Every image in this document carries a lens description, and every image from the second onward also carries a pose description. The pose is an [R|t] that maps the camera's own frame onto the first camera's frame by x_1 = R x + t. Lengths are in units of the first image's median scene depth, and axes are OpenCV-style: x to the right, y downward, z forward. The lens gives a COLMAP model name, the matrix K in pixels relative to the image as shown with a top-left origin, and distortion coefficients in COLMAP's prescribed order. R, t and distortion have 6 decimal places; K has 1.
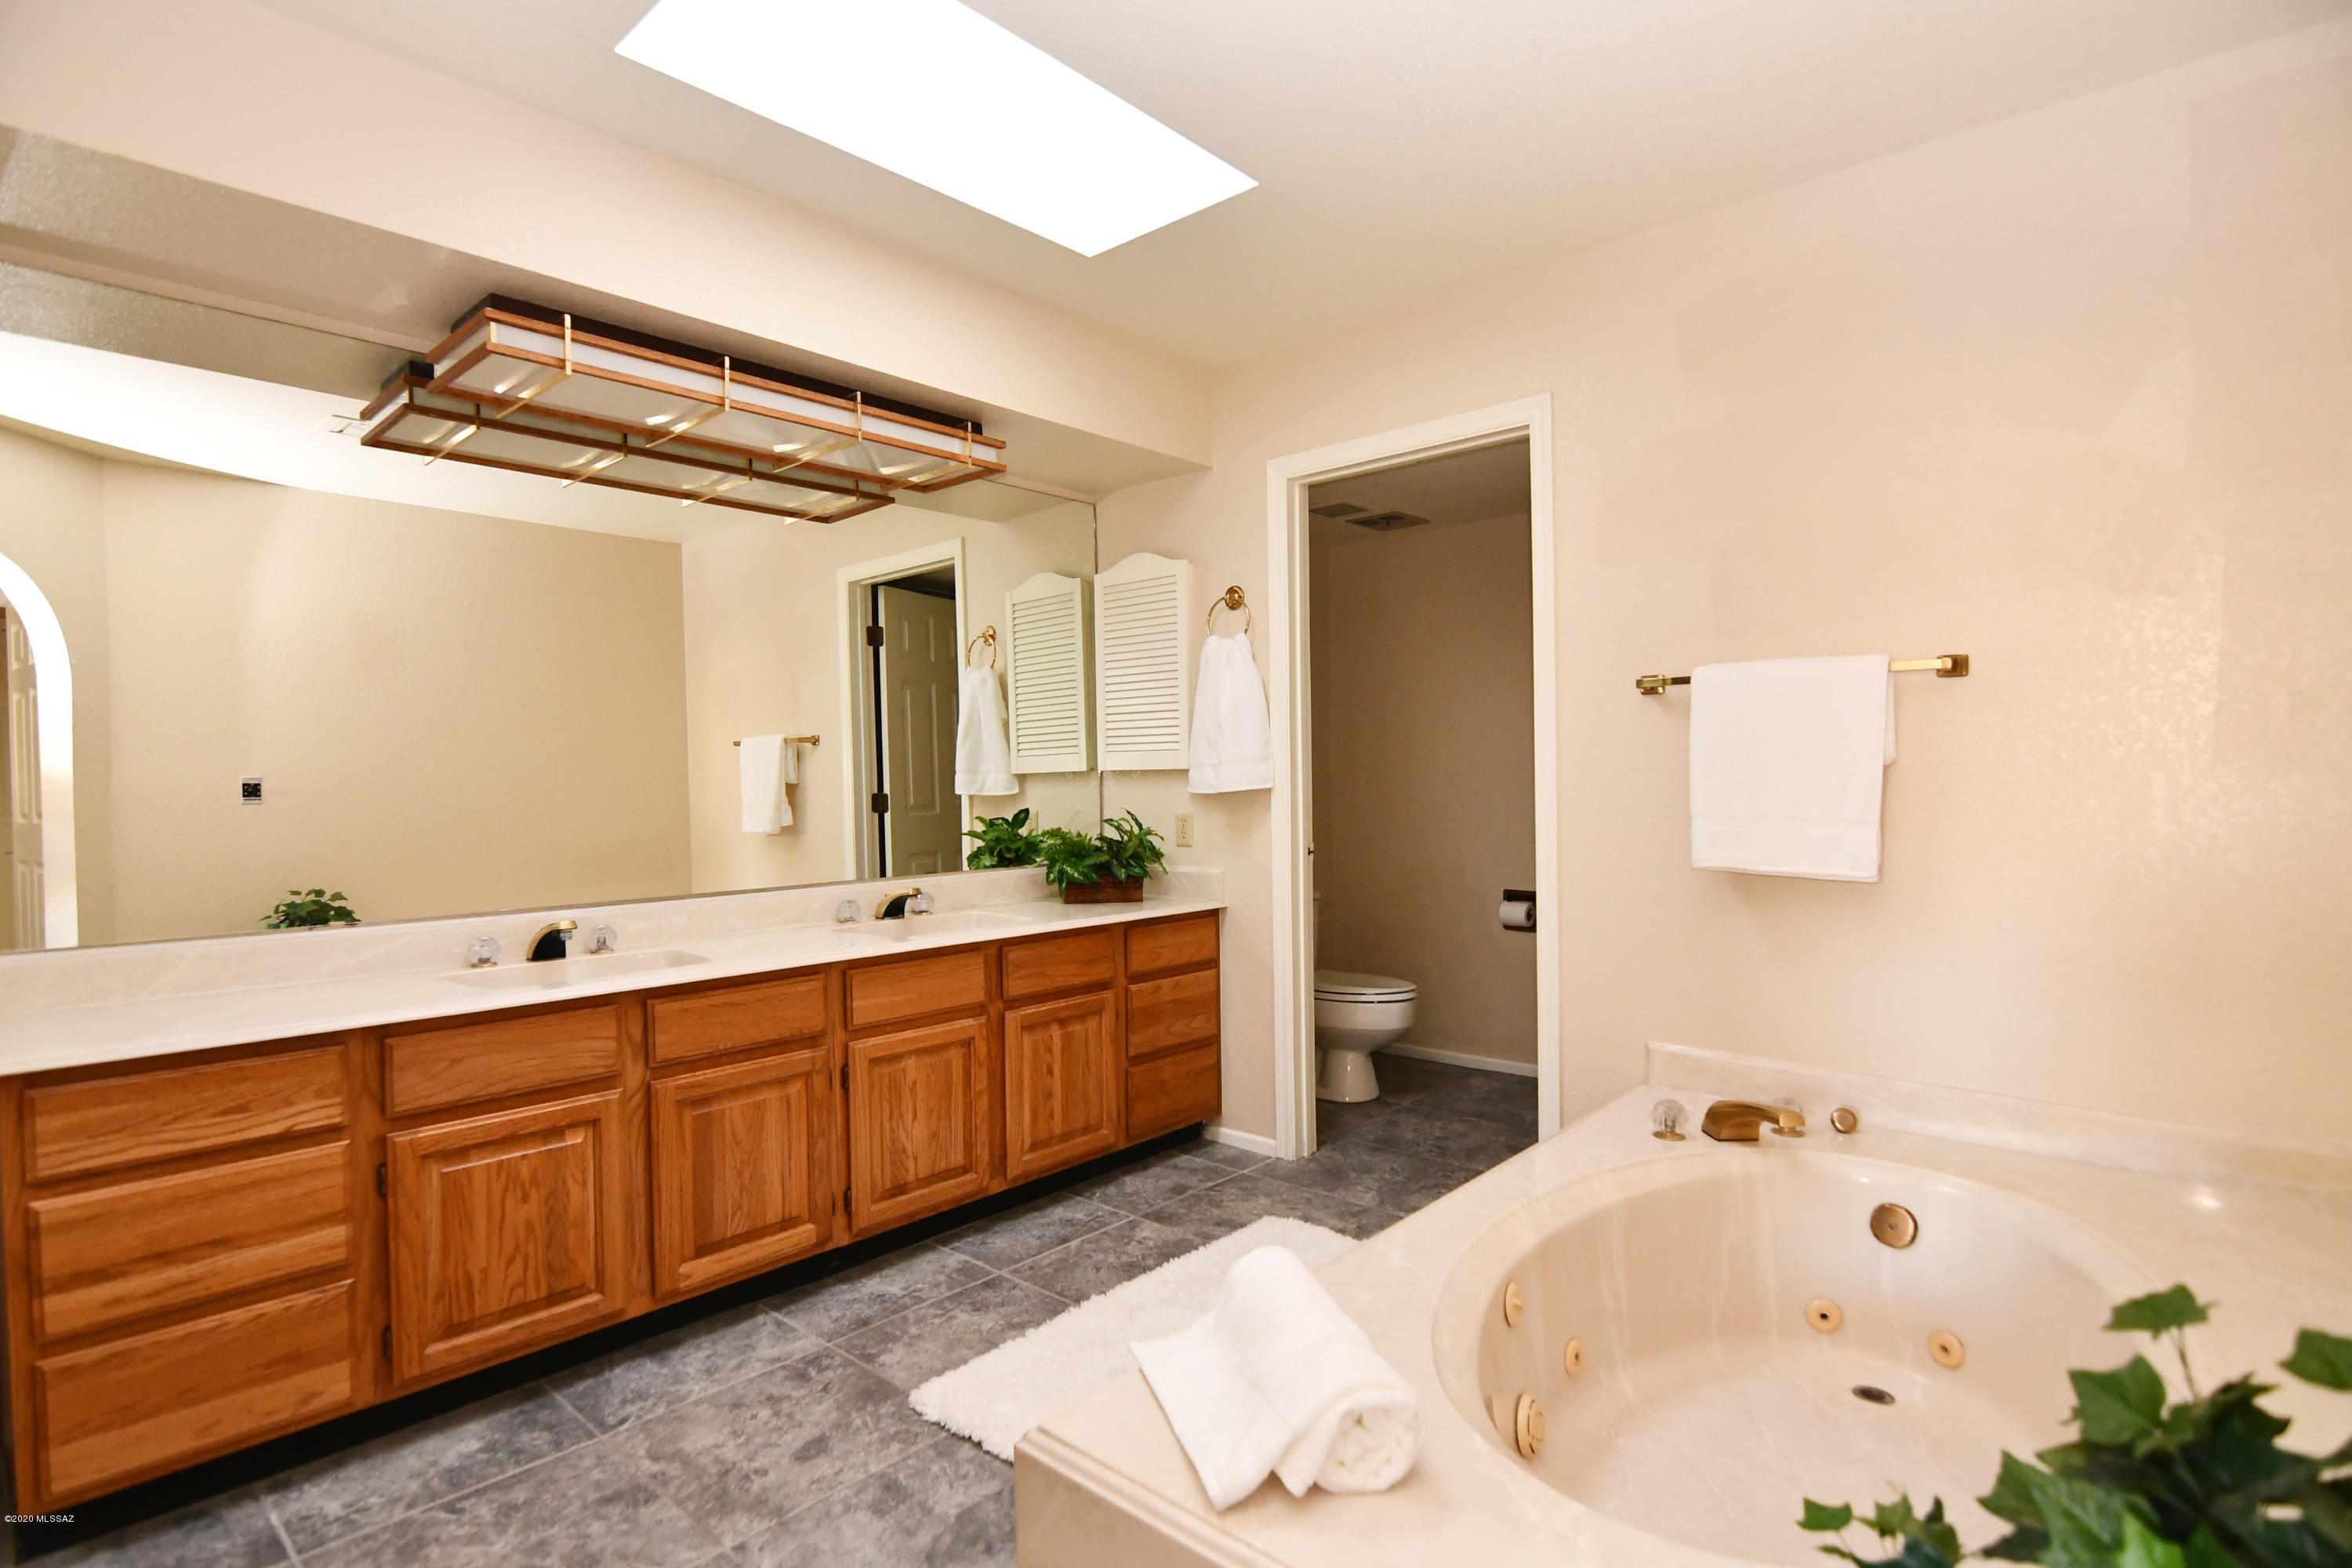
lens RADIAL K [[1139.1, 0, 1166.6], [0, 1139.1, 790.7], [0, 0, 1]] dist [-0.002448, -0.012429]
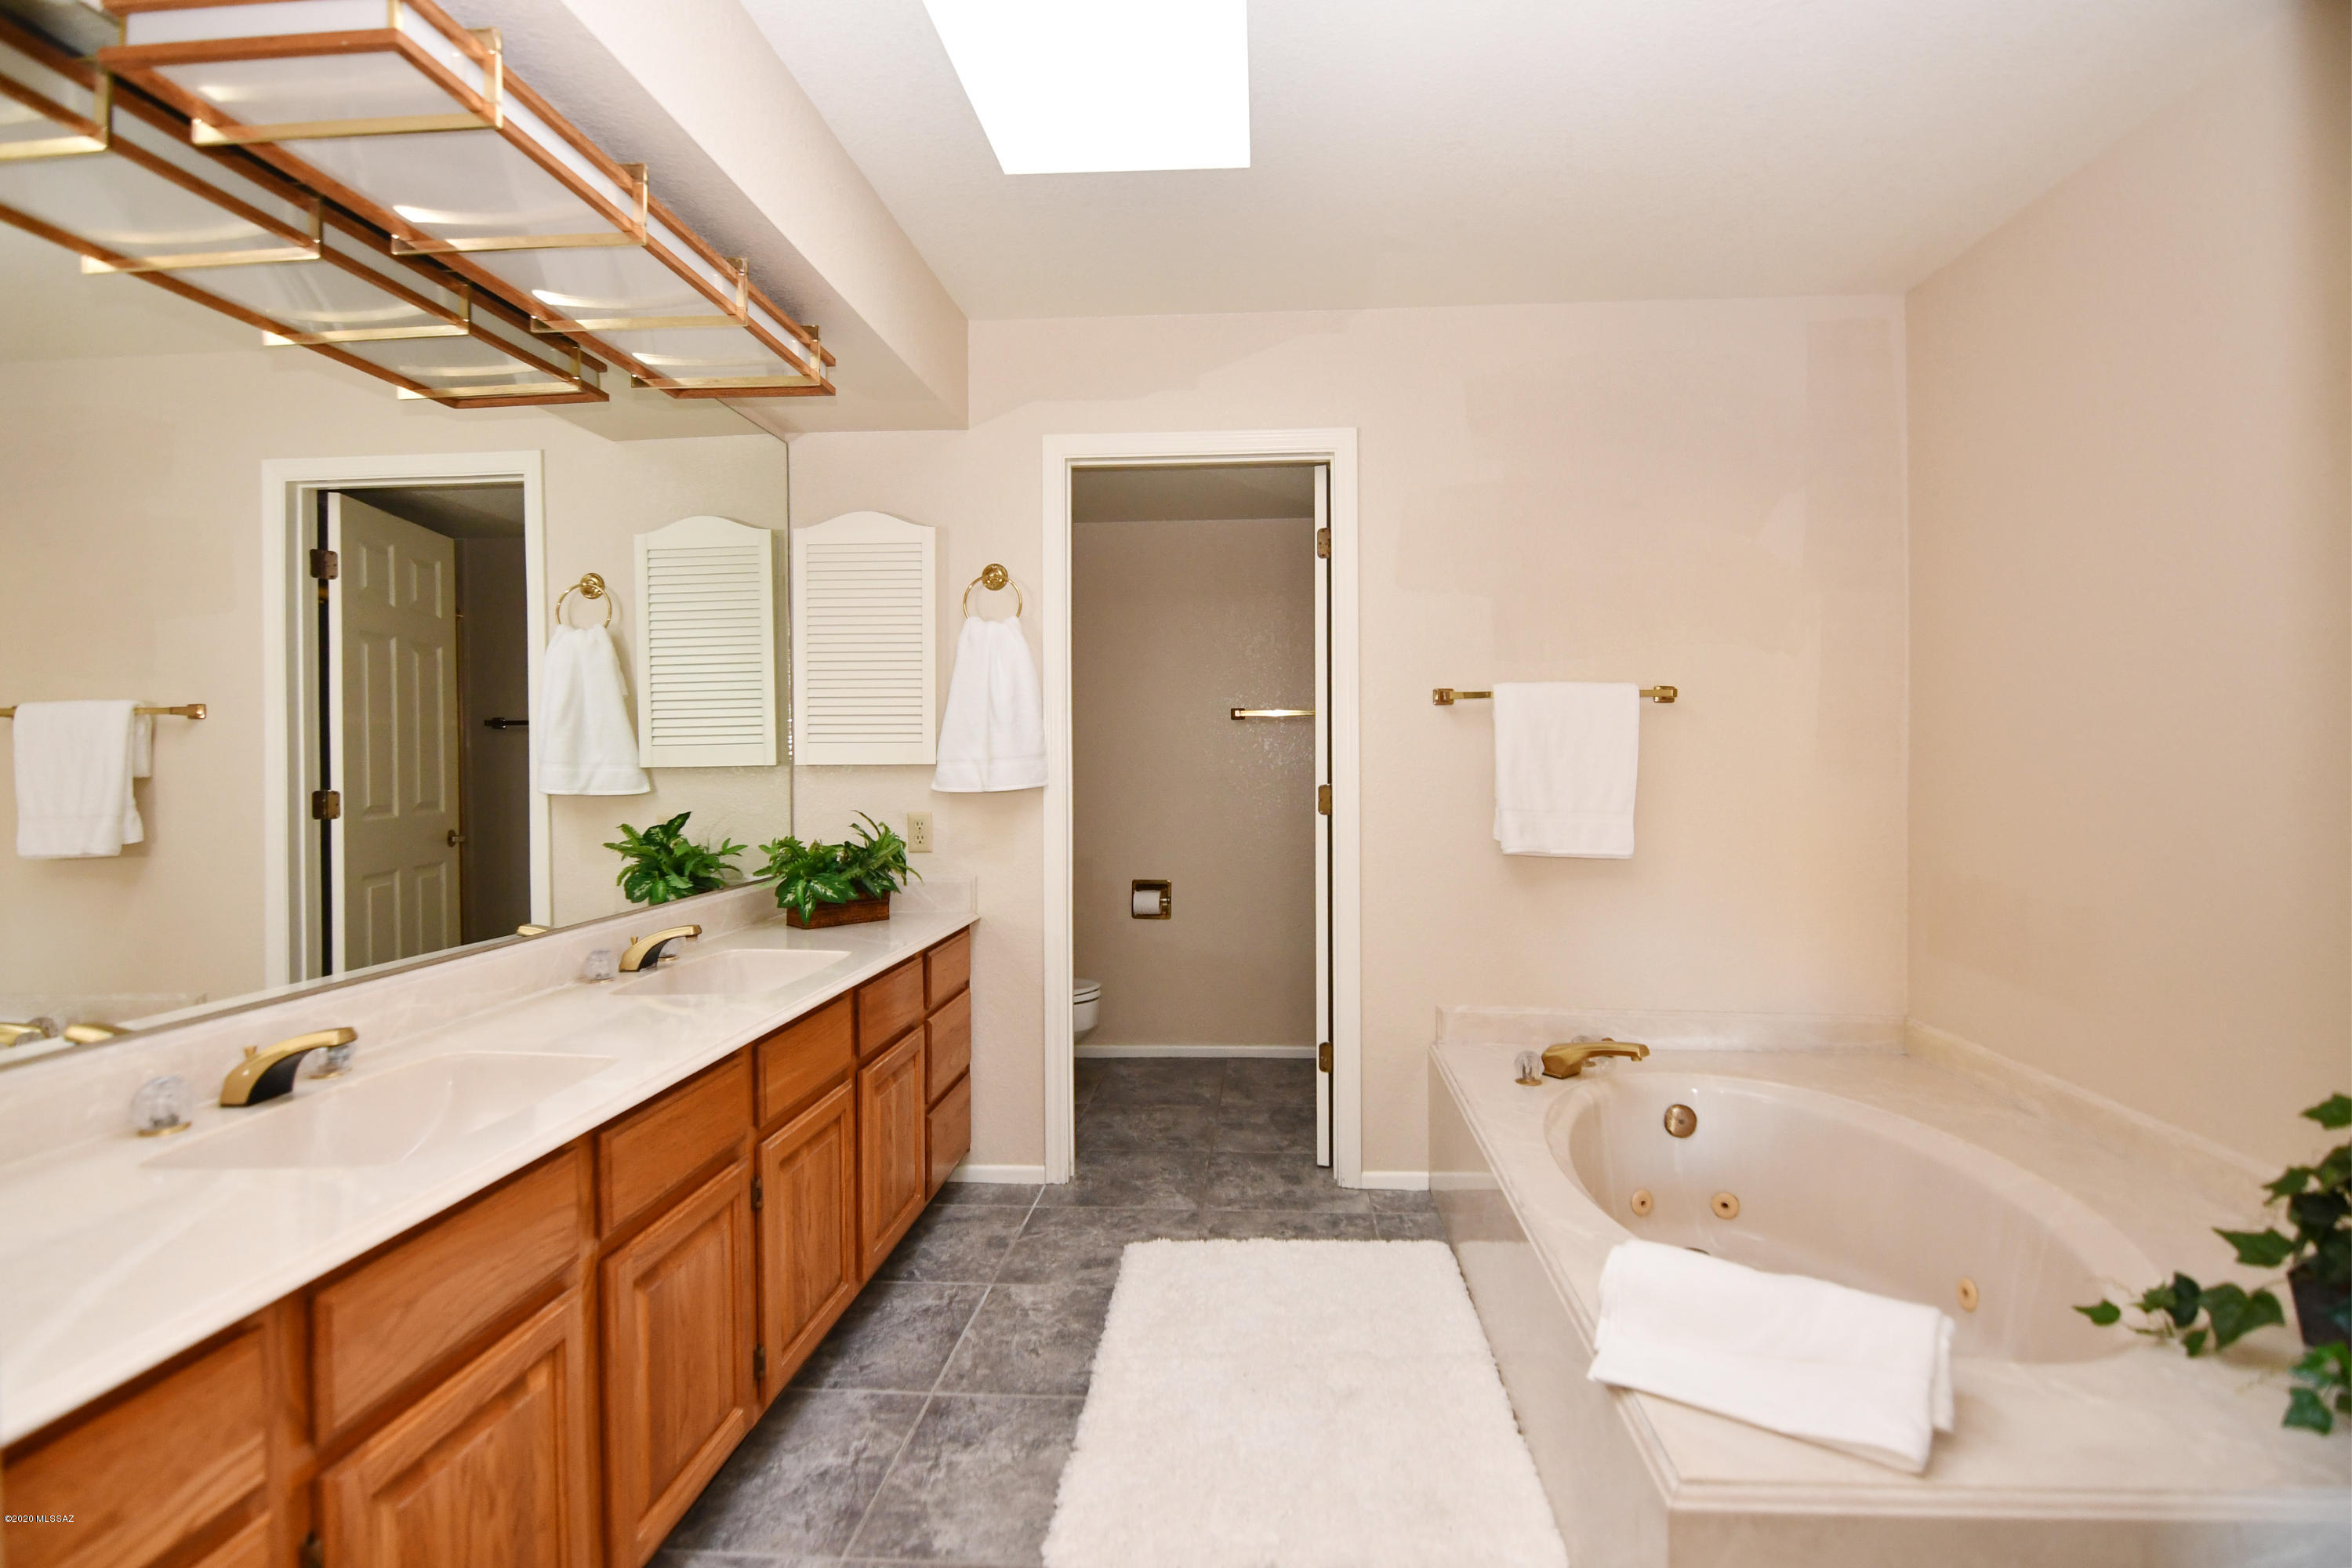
lens RADIAL K [[1151.2, 0, 1186.8], [0, 1151.2, 756.0], [0, 0, 1]] dist [-0.001603, -0.013047]
pose [[0.786458, 0.007814, 0.617594, -0.394183], [0.000967, 0.999903, -0.013882, -0.013151], [-0.617643, 0.011514, 0.786374, 0.187522]]
